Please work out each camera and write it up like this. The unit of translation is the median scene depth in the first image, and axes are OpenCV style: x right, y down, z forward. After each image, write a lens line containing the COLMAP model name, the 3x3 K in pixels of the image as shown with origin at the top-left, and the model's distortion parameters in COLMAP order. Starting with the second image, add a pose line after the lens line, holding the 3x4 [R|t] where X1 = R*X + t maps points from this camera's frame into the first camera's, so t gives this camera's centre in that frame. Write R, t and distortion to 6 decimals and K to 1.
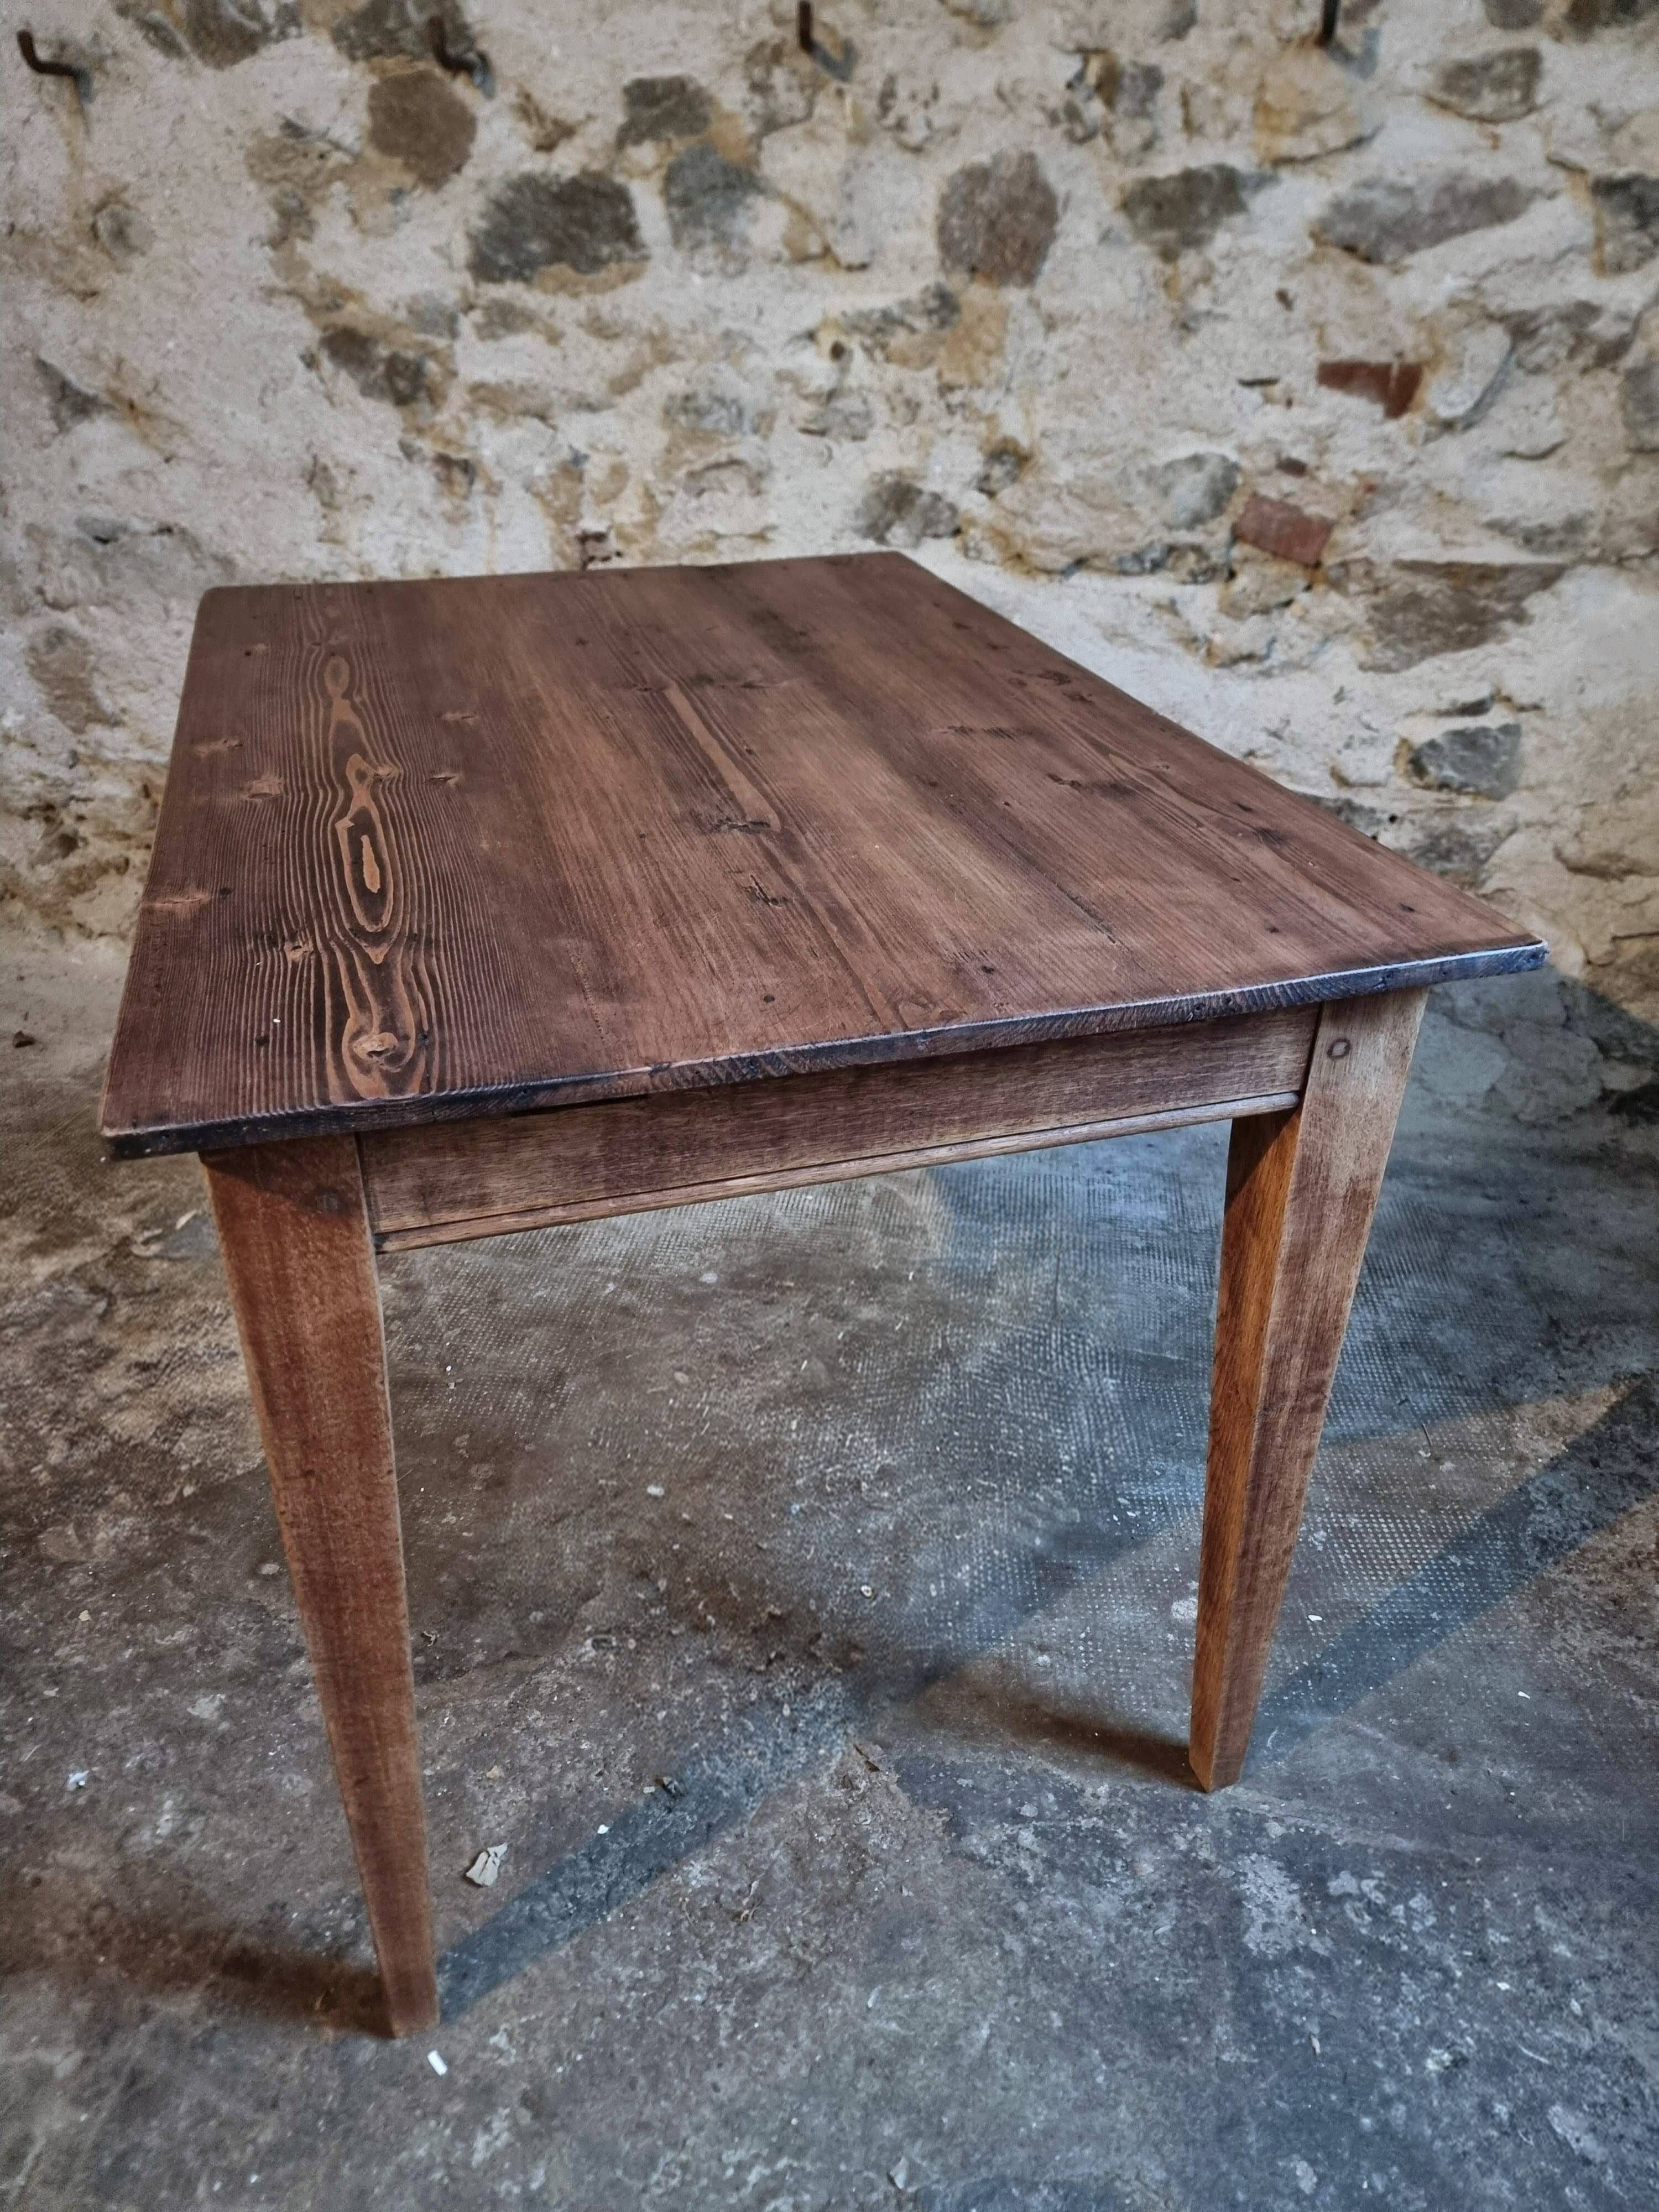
lens RADIAL K [[1527.7, 0, 818.3], [0, 1527.7, 1100.4], [0, 0, 1]] dist [0.051414, -0.048499]
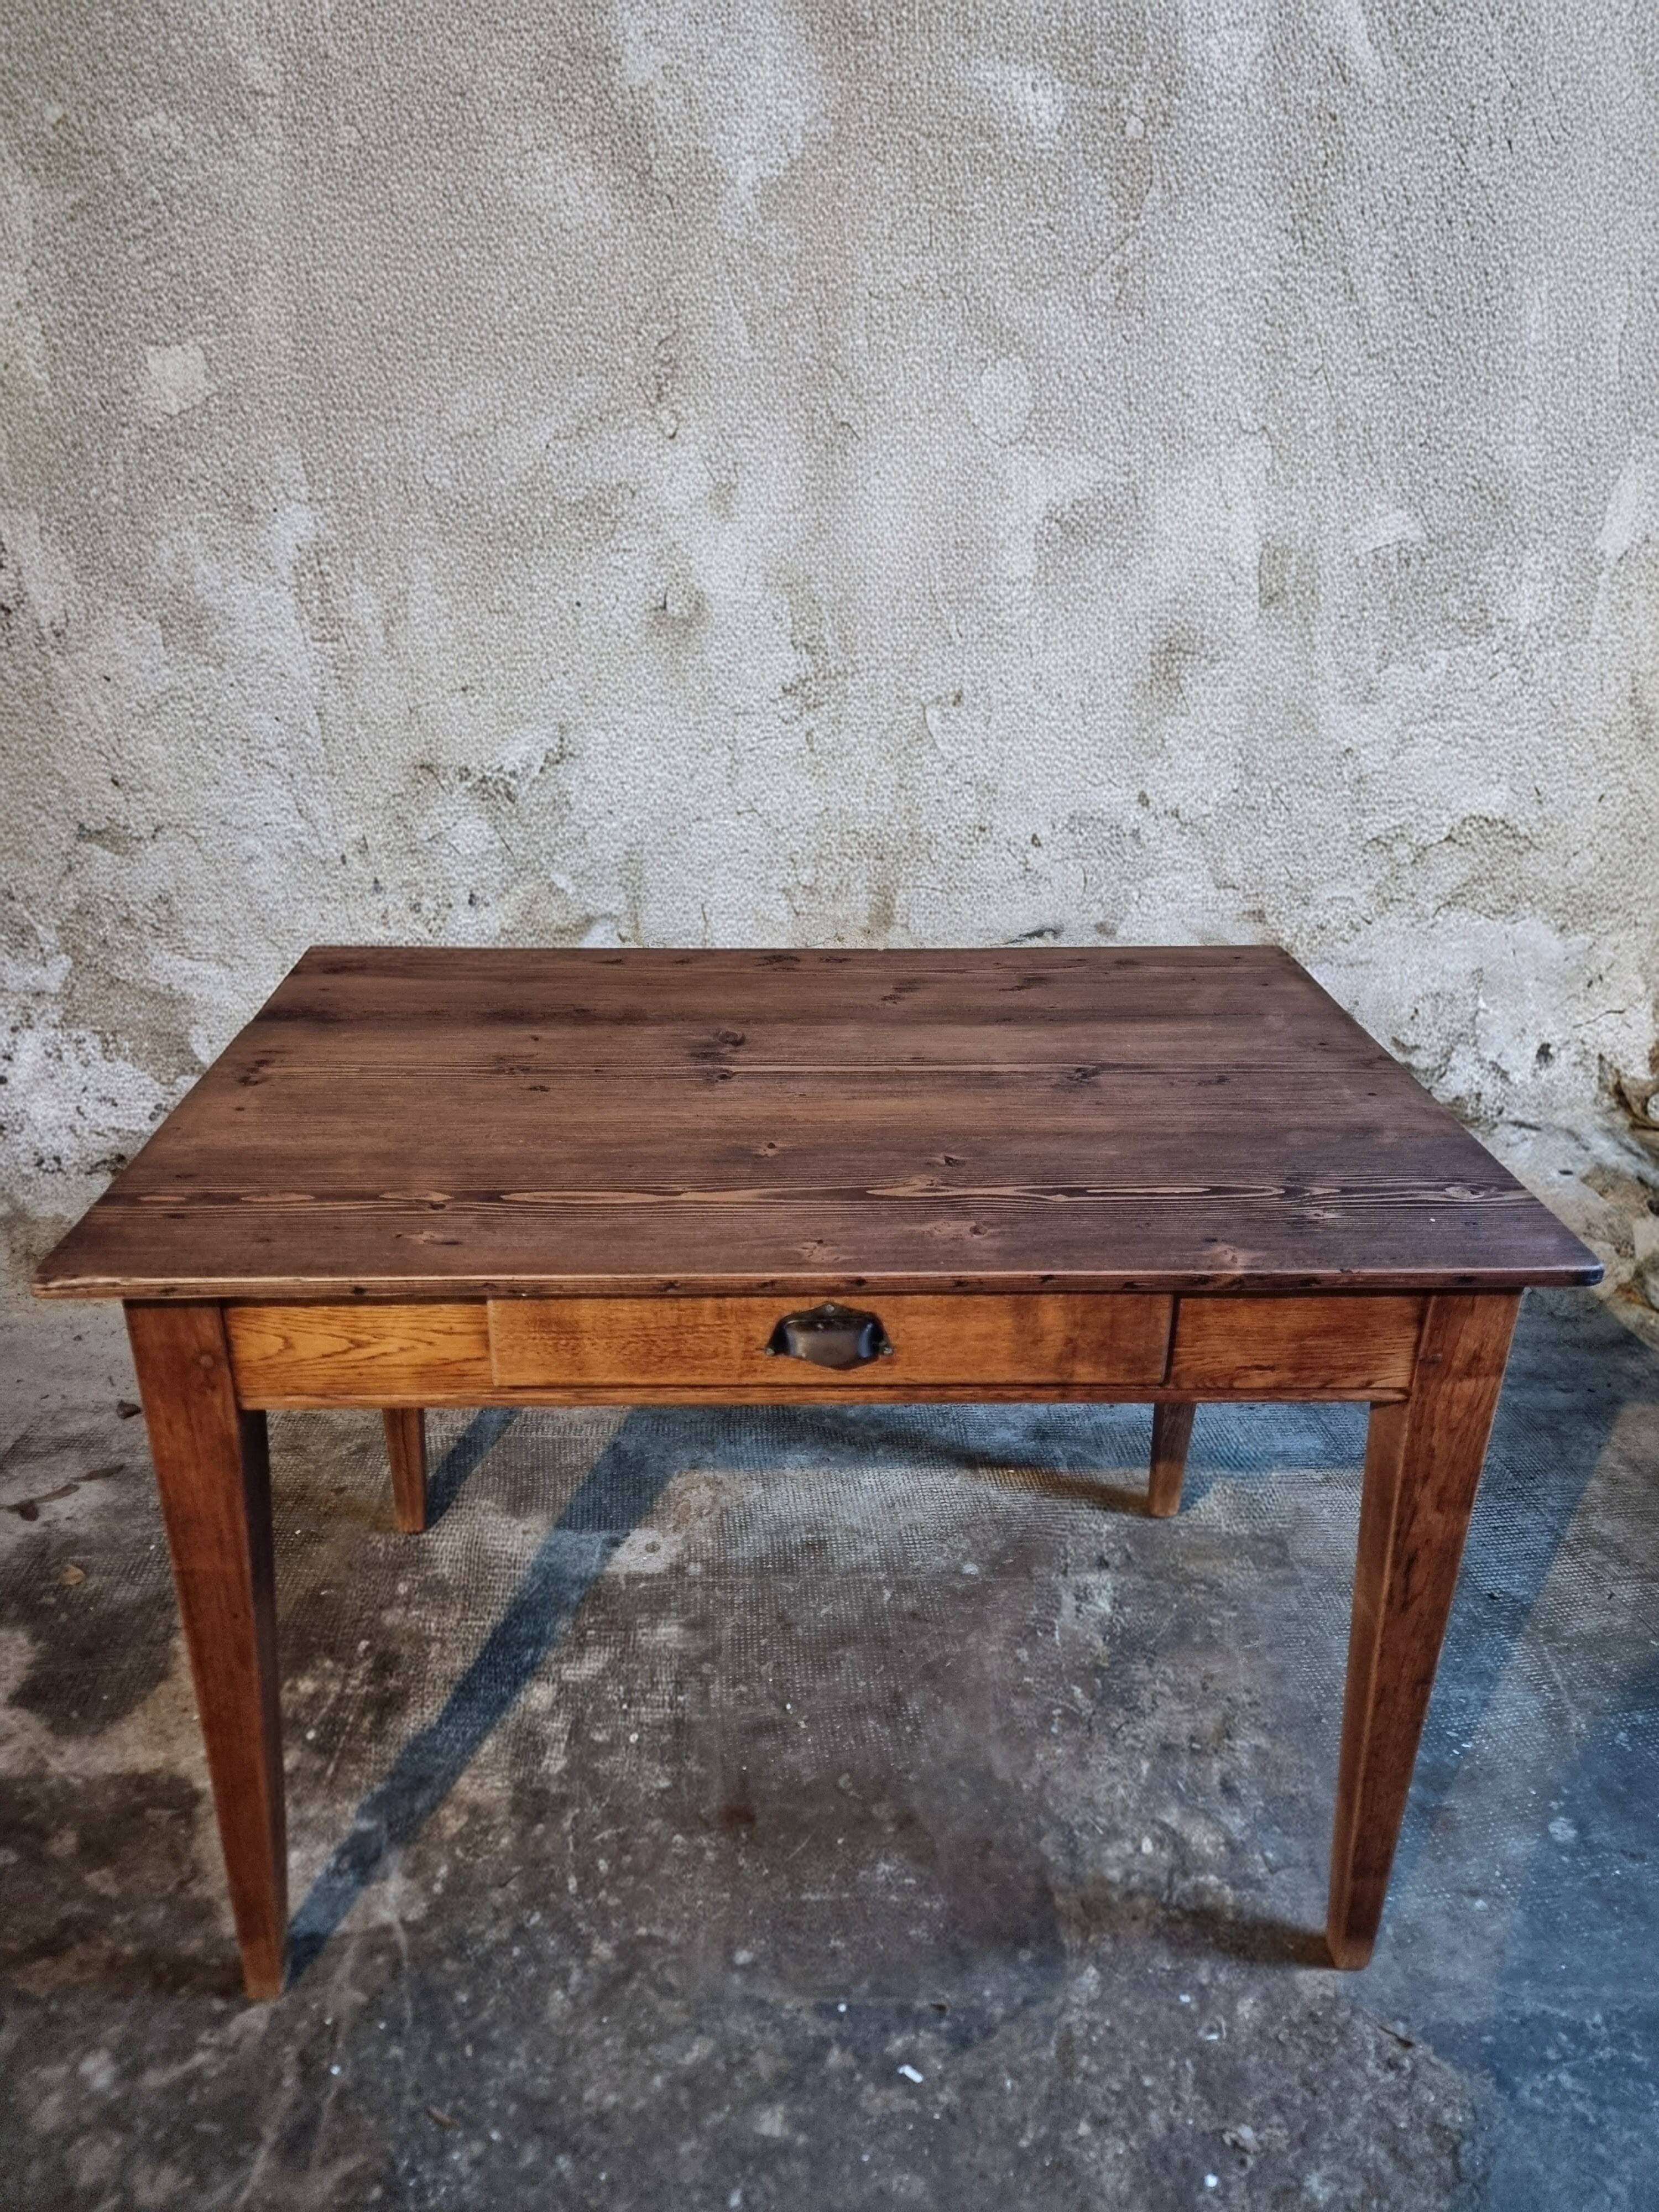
lens RADIAL K [[1508.0, 0, 804.5], [0, 1508.0, 1112.4], [0, 0, 1]] dist [0.073170, -0.063984]
pose [[0.972652, -0.090688, 0.213830, -0.374724], [0.112149, 0.989566, -0.090449, -0.112270], [-0.203396, 0.111956, 0.972675, -0.027021]]
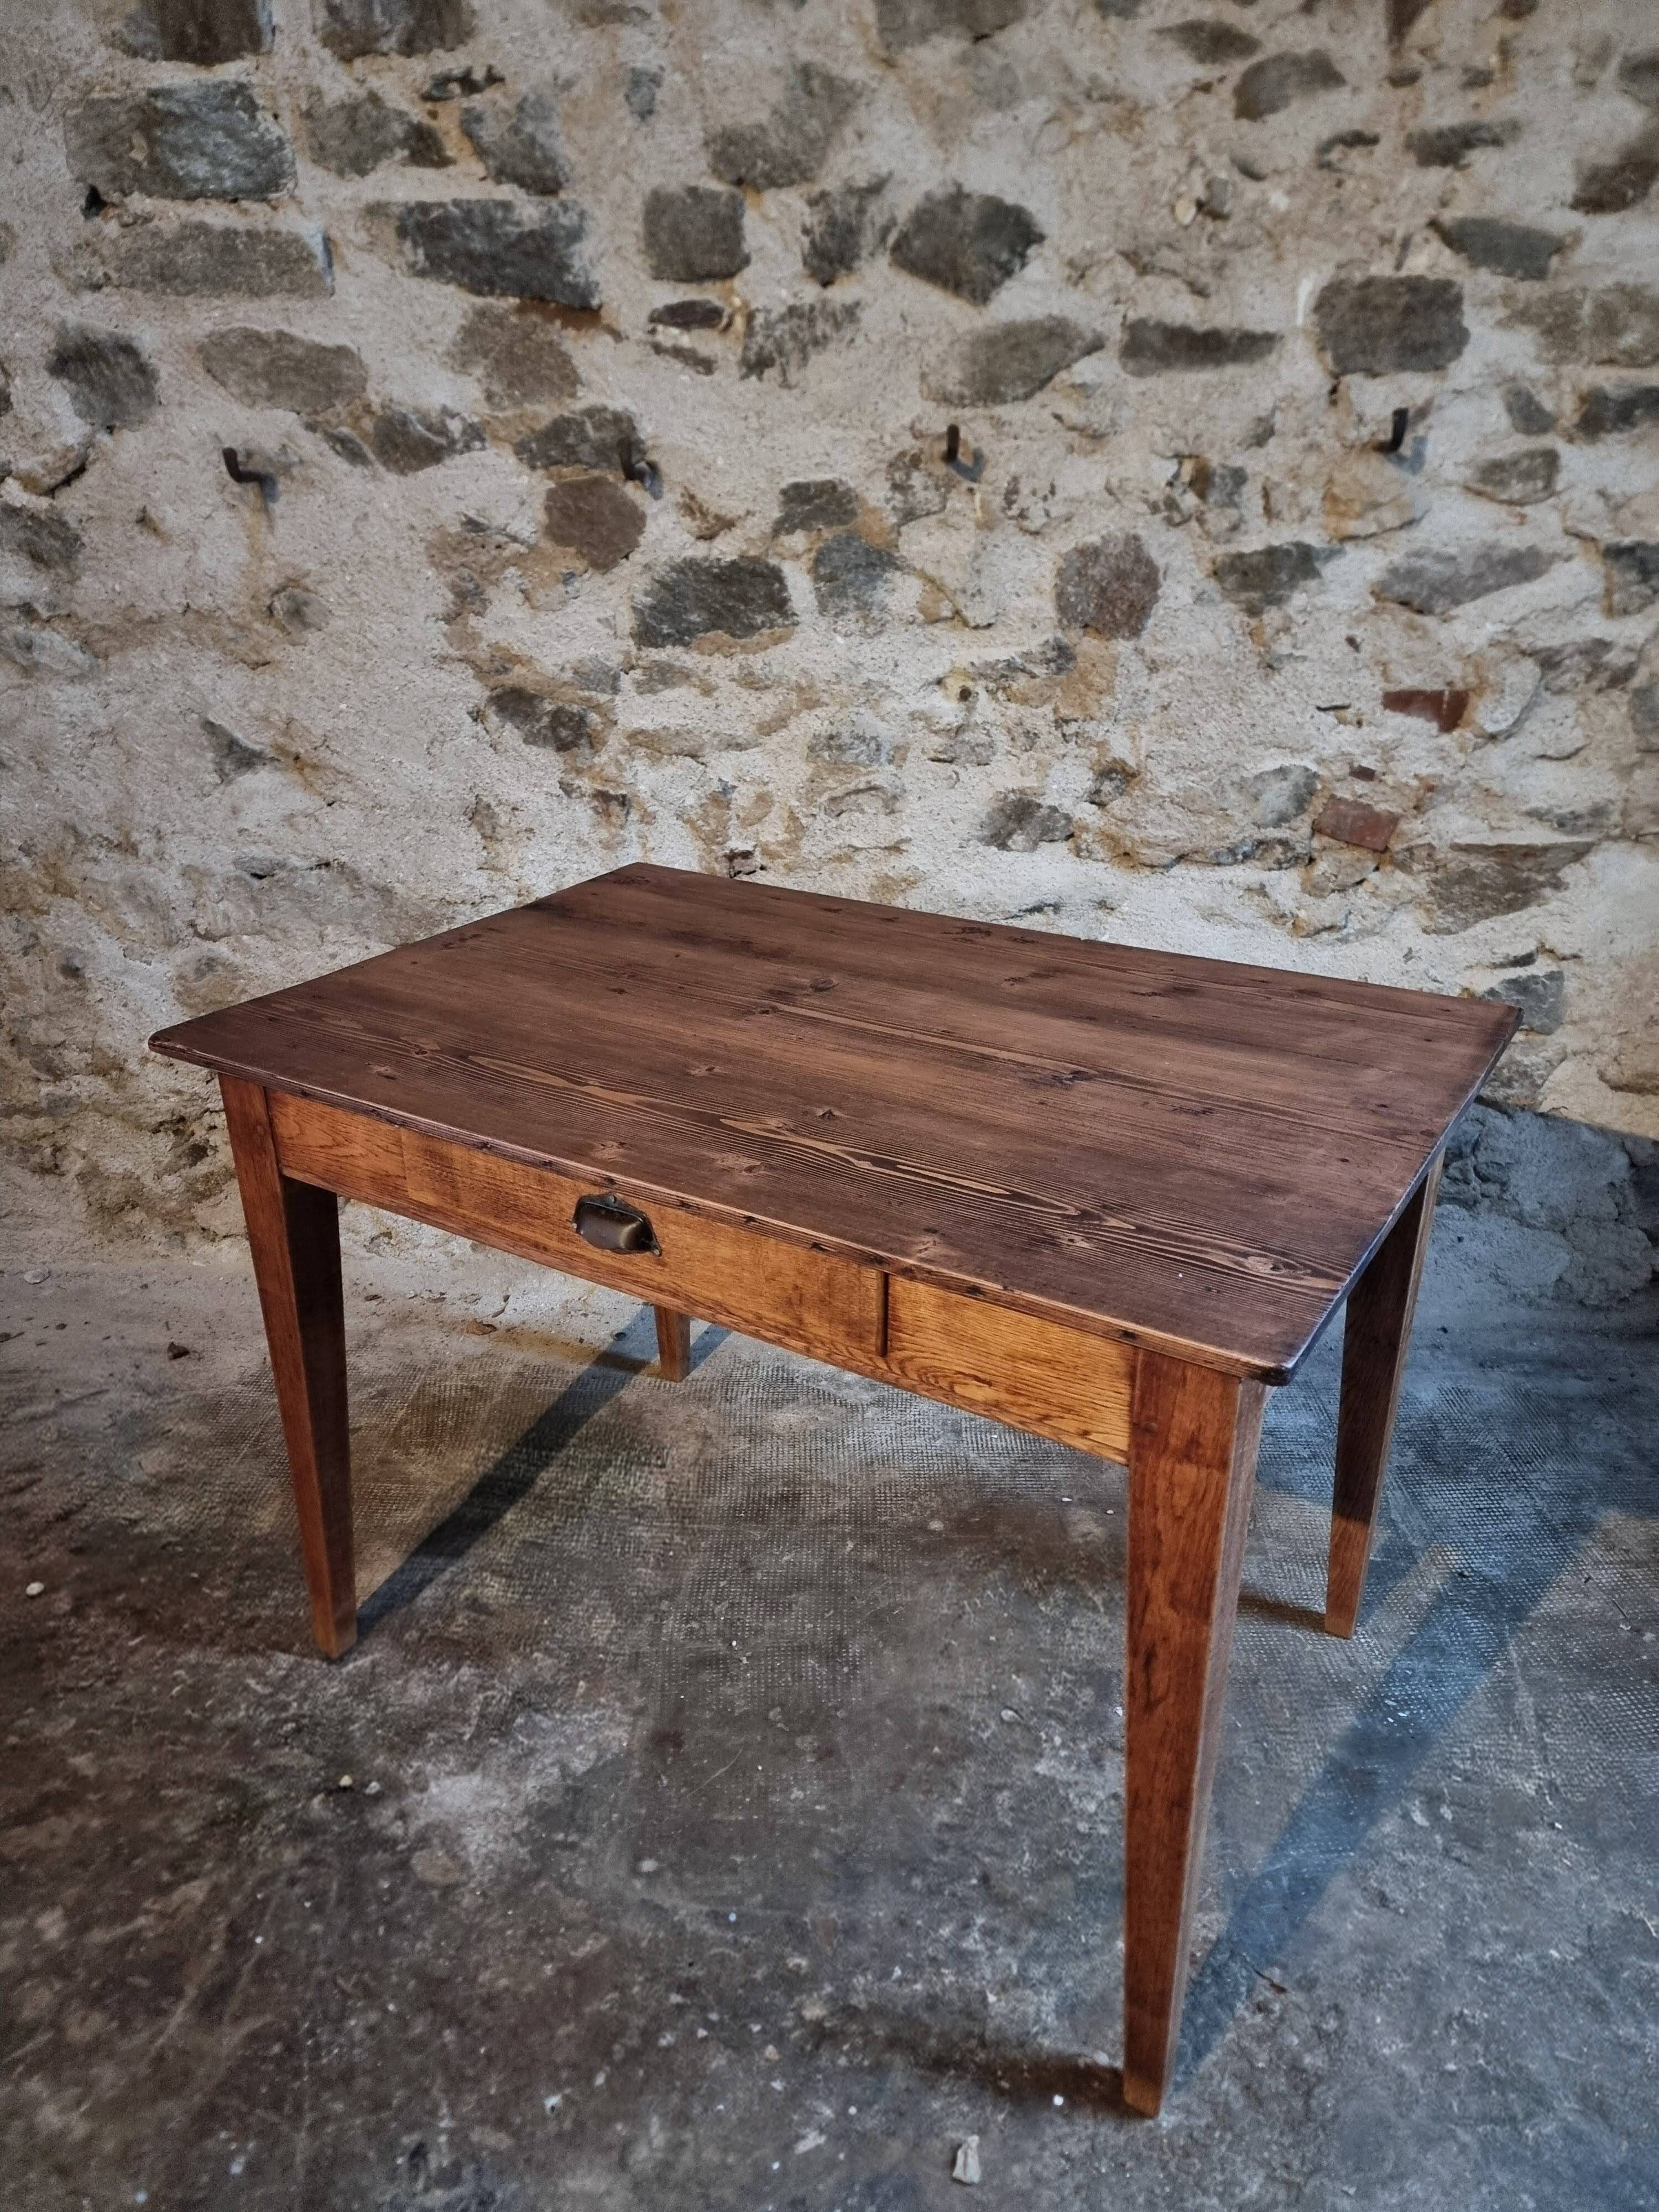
lens RADIAL K [[1510.4, 0, 824.9], [0, 1510.4, 1119.3], [0, 0, 1]] dist [0.068648, -0.061543]
pose [[0.990480, -0.075494, 0.115109, -0.248790], [0.087077, 0.991254, -0.099158, -0.068060], [-0.106616, 0.108237, 0.988391, -0.077409]]
